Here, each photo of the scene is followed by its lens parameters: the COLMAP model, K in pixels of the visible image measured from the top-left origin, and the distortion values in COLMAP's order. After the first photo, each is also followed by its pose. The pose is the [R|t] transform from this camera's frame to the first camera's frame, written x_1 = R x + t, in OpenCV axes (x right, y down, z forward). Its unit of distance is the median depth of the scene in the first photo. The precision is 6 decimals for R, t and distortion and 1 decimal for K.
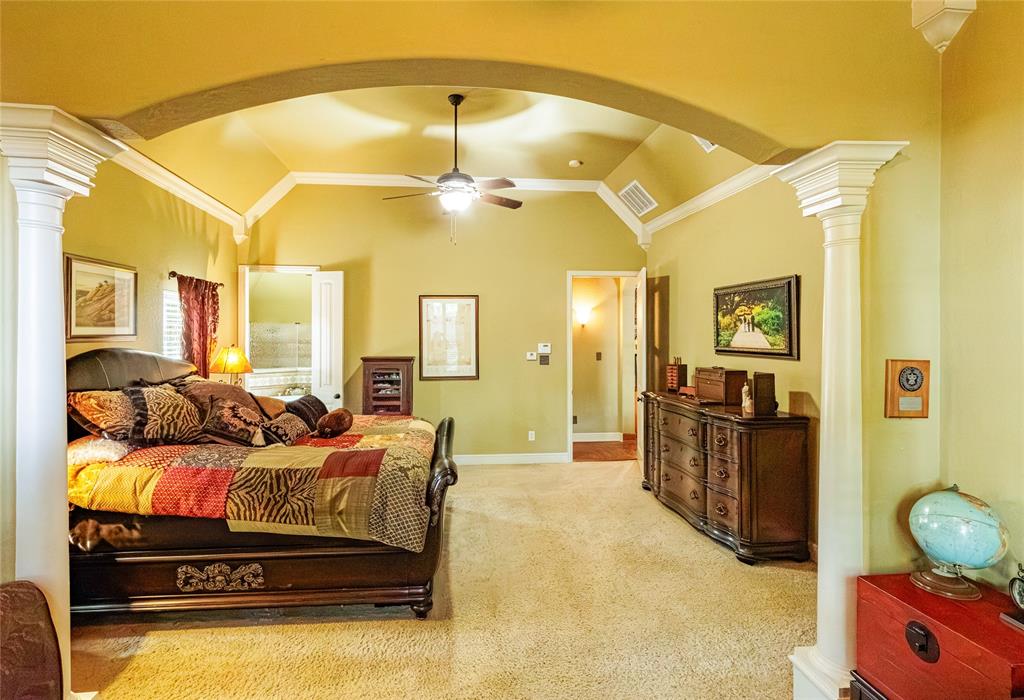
lens RADIAL K [[488.5, 0, 512.0], [0, 488.5, 350.0], [0, 0, 1]] dist [-0.000056, 0.000166]
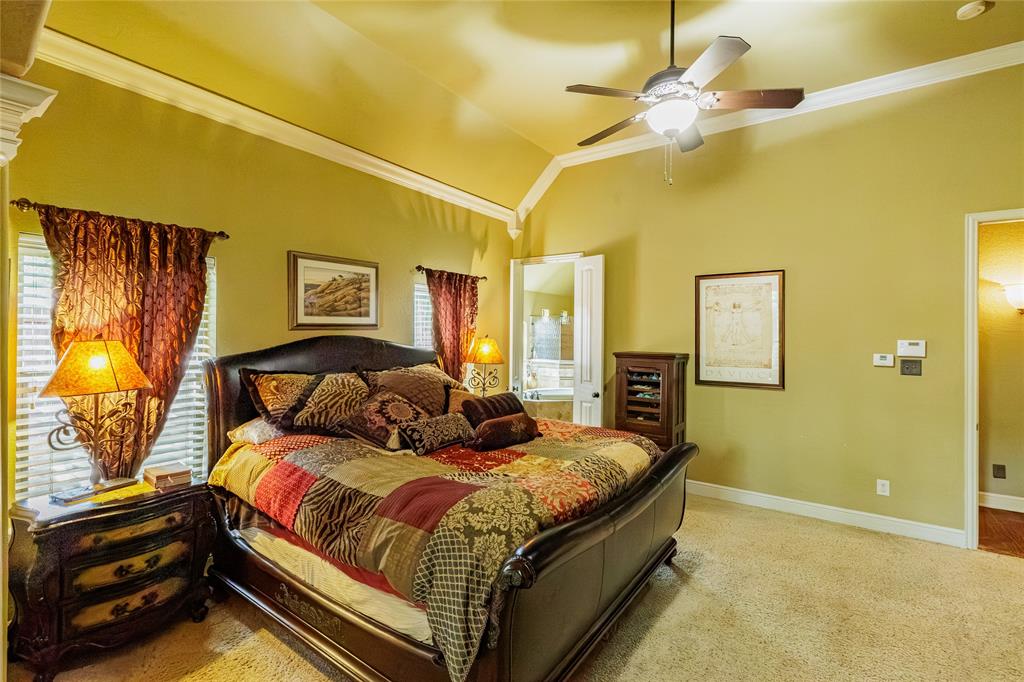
lens RADIAL K [[463.6, 0, 511.1], [0, 463.6, 336.8], [0, 0, 1]] dist [0.004614, 0.000354]
pose [[0.741943, 0.011520, -0.670364, 0.113694], [-0.023906, 0.999671, -0.009281, -0.000424], [0.670037, 0.022912, 0.741974, 0.316689]]
